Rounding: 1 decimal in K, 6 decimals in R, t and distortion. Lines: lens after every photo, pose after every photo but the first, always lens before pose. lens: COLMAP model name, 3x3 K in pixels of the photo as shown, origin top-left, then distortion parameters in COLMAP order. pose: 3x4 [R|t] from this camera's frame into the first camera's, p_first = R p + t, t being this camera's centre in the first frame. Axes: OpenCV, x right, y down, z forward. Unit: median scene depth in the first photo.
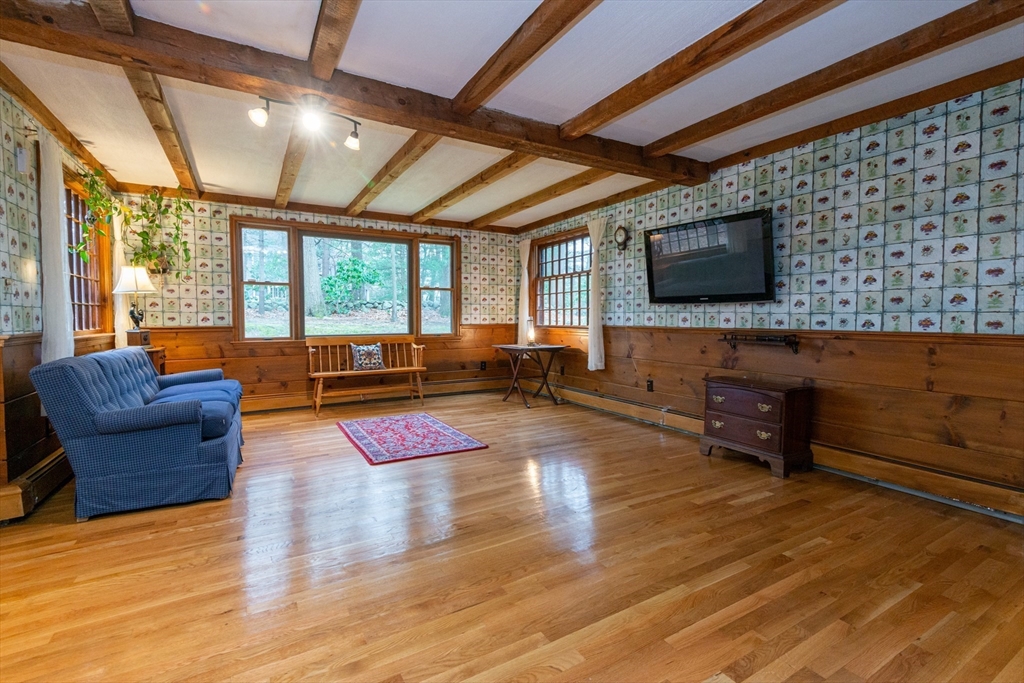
lens RADIAL K [[462.9, 0, 519.5], [0, 462.9, 332.5], [0, 0, 1]] dist [0.013423, -0.001456]
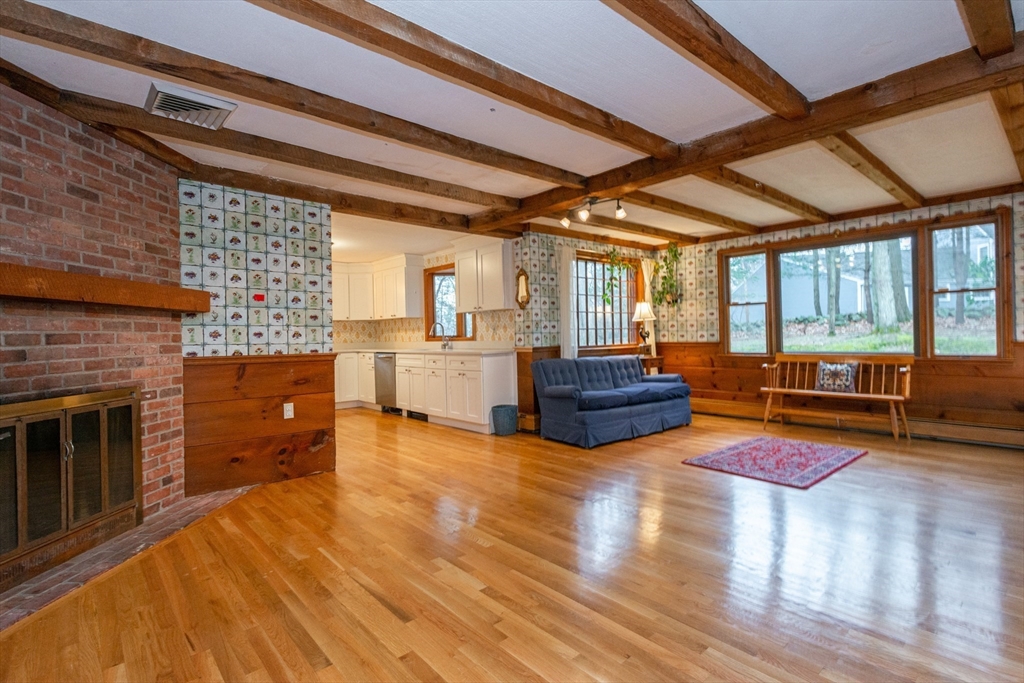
lens RADIAL K [[491.4, 0, 518.5], [0, 491.4, 338.5], [0, 0, 1]] dist [0.020123, -0.000121]
pose [[0.185306, 0.001048, -0.982680, 0.543622], [-0.018576, 0.999824, -0.002436, -0.009341], [0.982505, 0.018706, 0.185293, 0.250064]]
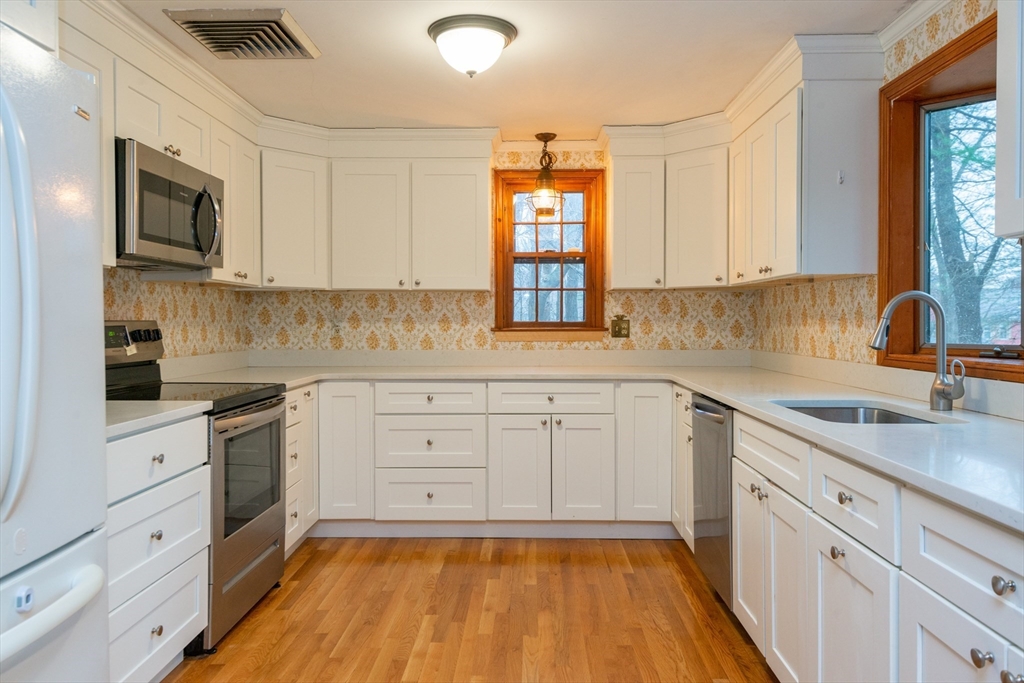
lens RADIAL K [[749.9, 0, 511.7], [0, 749.9, 331.3], [0, 0, 1]] dist [-0.004901, 0.001302]
pose [[-0.540092, 0.012658, -0.841511, -0.305200], [-0.031670, 0.998873, 0.035351, -0.037031], [0.841010, 0.045744, -0.539082, 0.324551]]
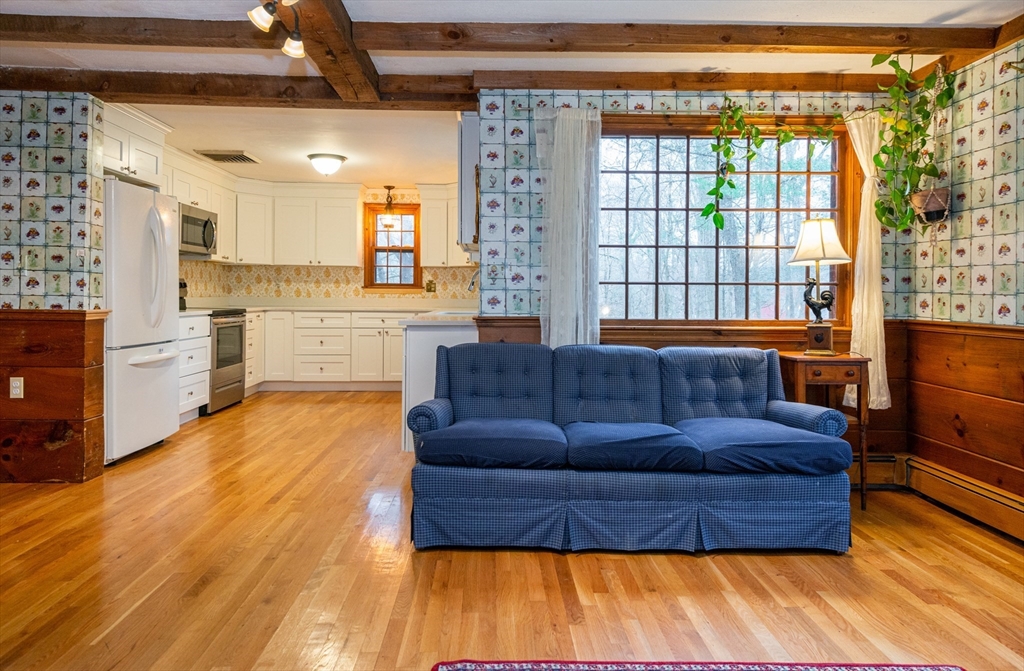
lens RADIAL K [[671.1, 0, 516.4], [0, 671.1, 299.6], [0, 0, 1]] dist [0.025473, -0.006101]
pose [[-0.490963, 0.002650, -0.871176, 0.118369], [-0.042871, 0.998710, 0.027199, -0.035029], [0.870125, 0.050702, -0.490216, 0.887897]]
